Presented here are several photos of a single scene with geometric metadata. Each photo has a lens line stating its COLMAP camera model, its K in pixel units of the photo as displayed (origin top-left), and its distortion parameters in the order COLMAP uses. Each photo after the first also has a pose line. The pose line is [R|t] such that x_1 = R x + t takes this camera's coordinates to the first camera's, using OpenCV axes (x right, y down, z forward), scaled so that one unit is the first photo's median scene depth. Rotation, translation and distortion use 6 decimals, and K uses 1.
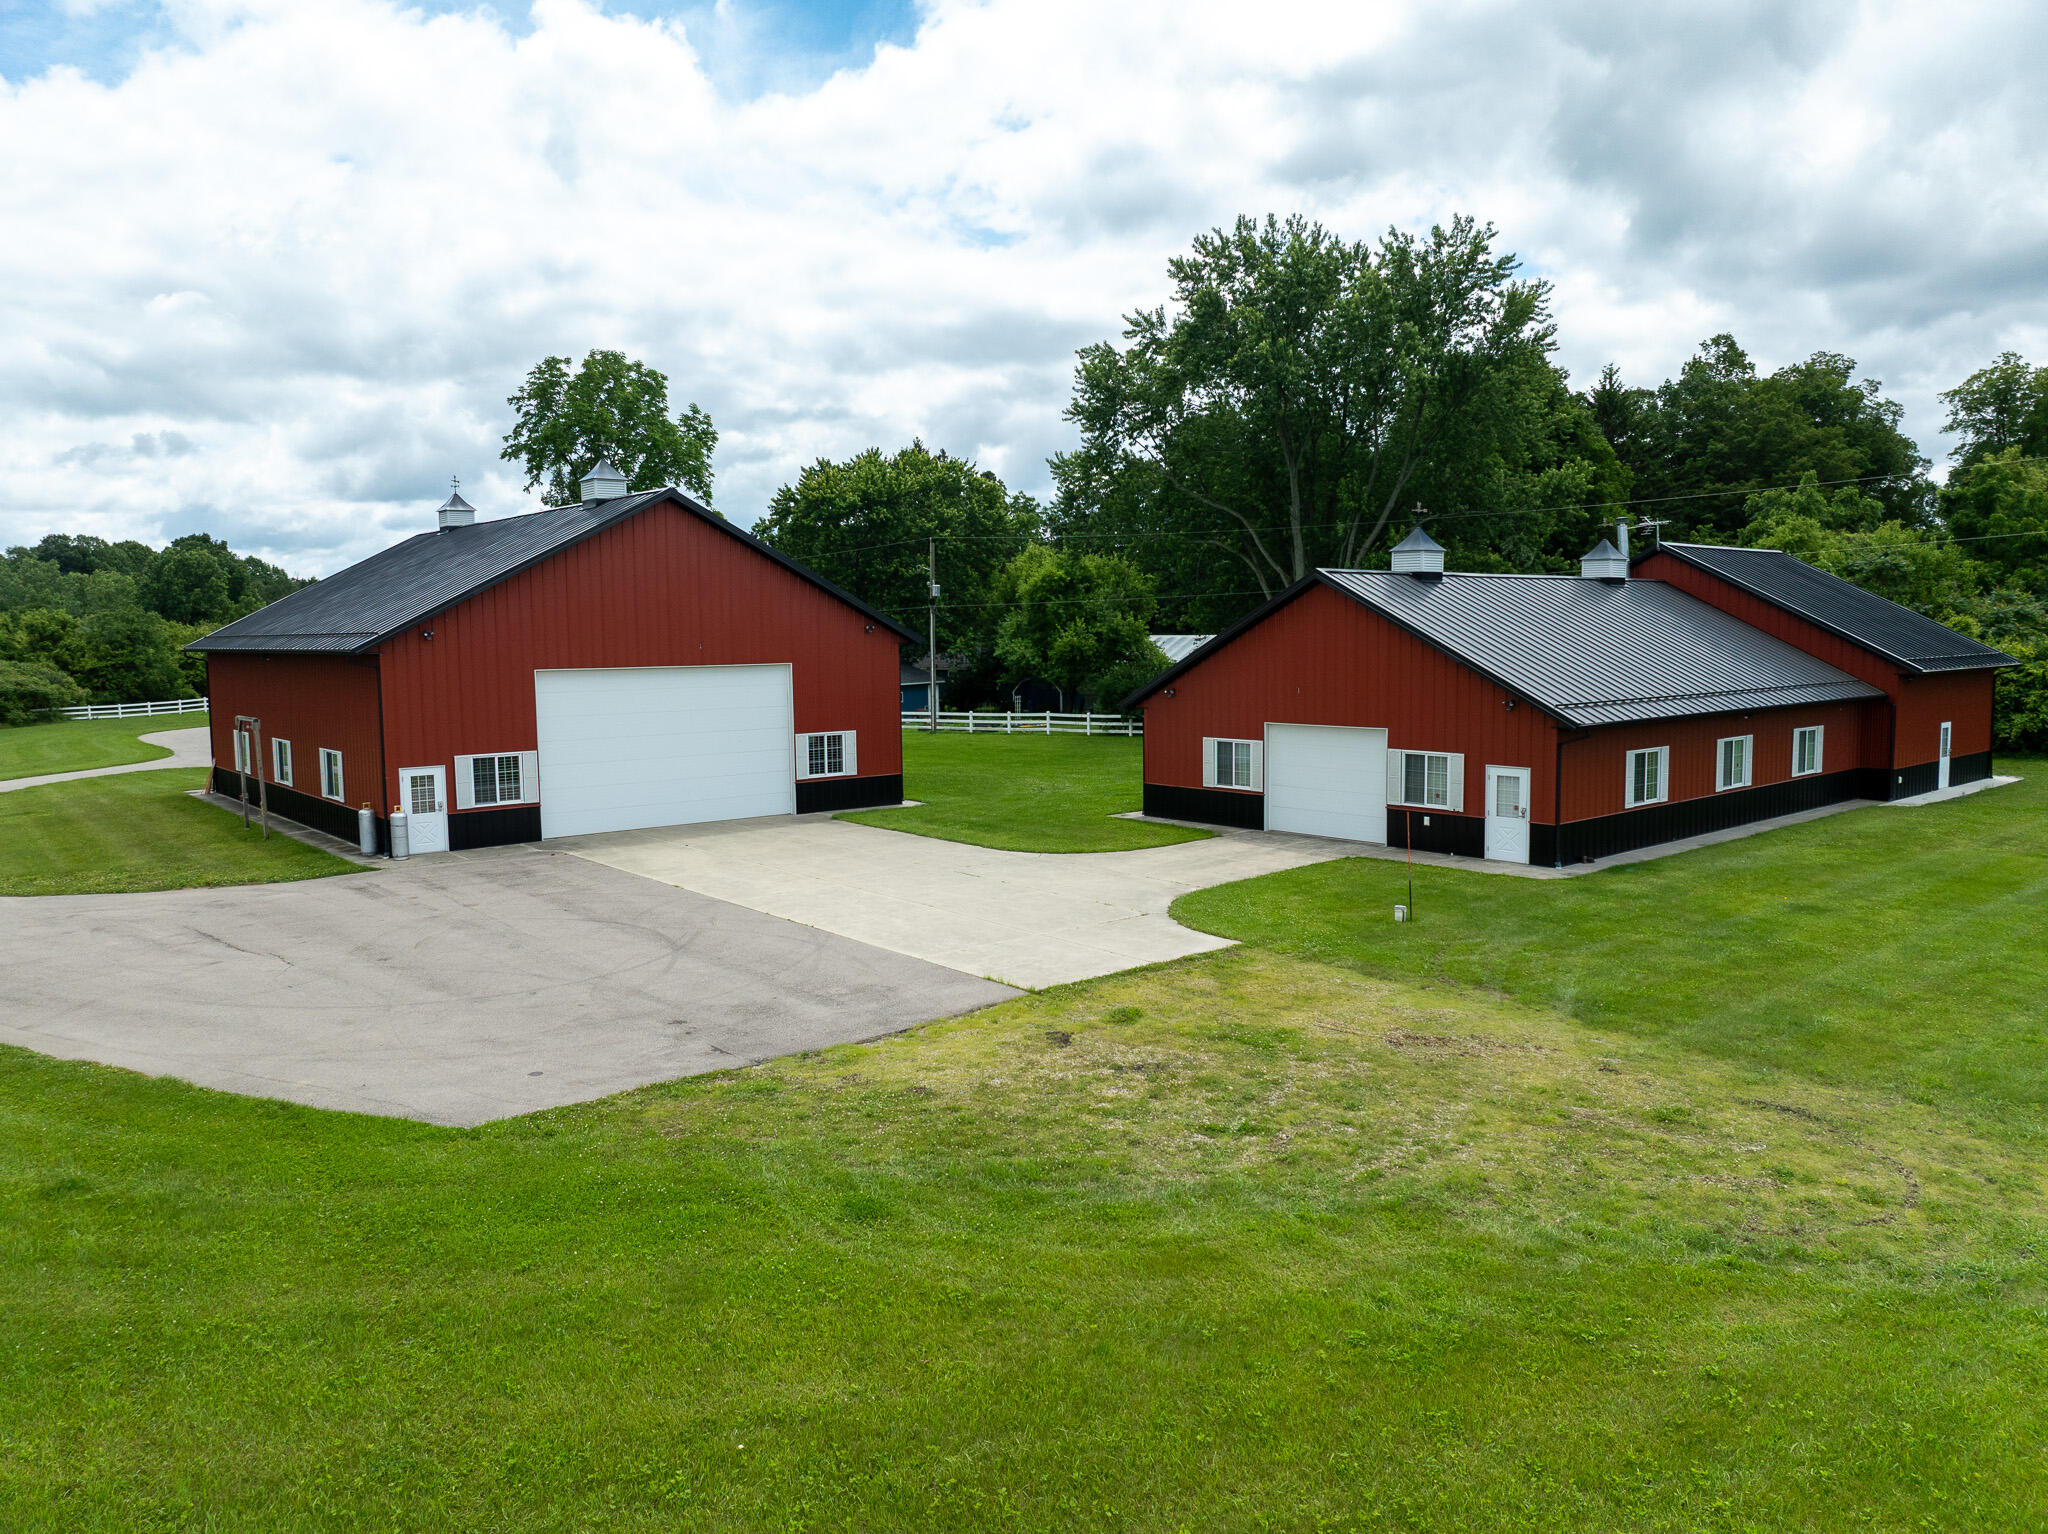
lens RADIAL K [[1445.4, 0, 1024.0], [0, 1445.4, 767.0], [0, 0, 1]] dist [-0.059507, 0.021597]
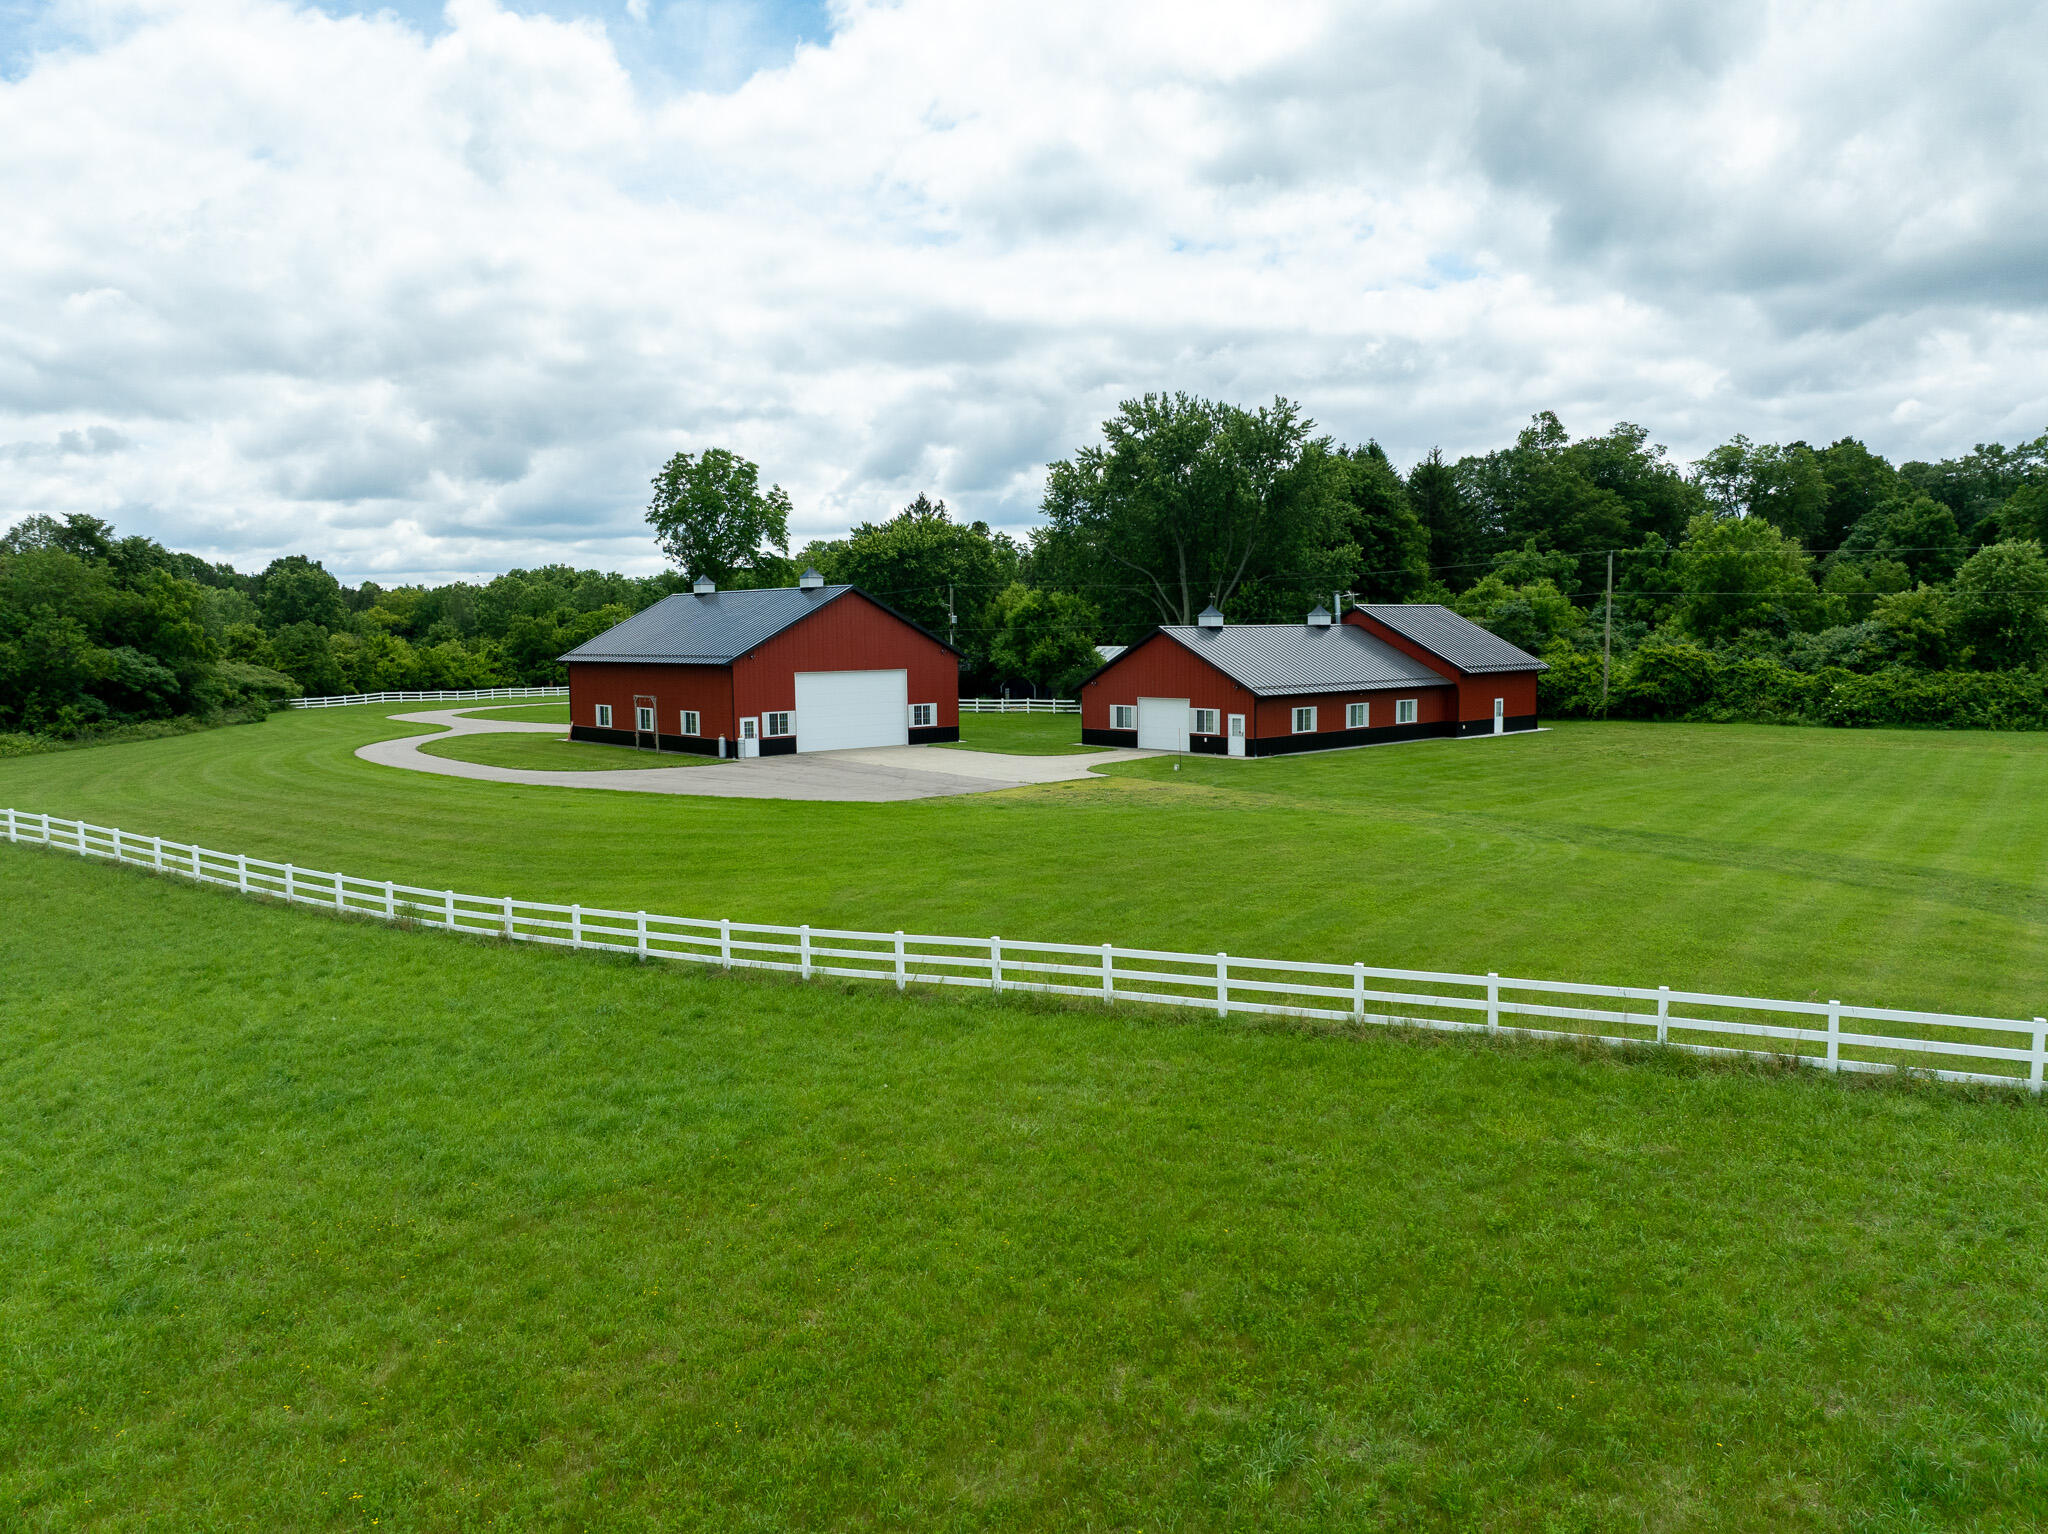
lens RADIAL K [[1445.4, 0, 1024.0], [0, 1445.4, 767.0], [0, 0, 1]] dist [-0.059507, 0.021597]
pose [[0.999696, -0.002483, 0.024540, -0.031753], [0.002468, 0.999997, 0.000641, 0.041889], [-0.024542, -0.000580, 0.999699, -0.672005]]
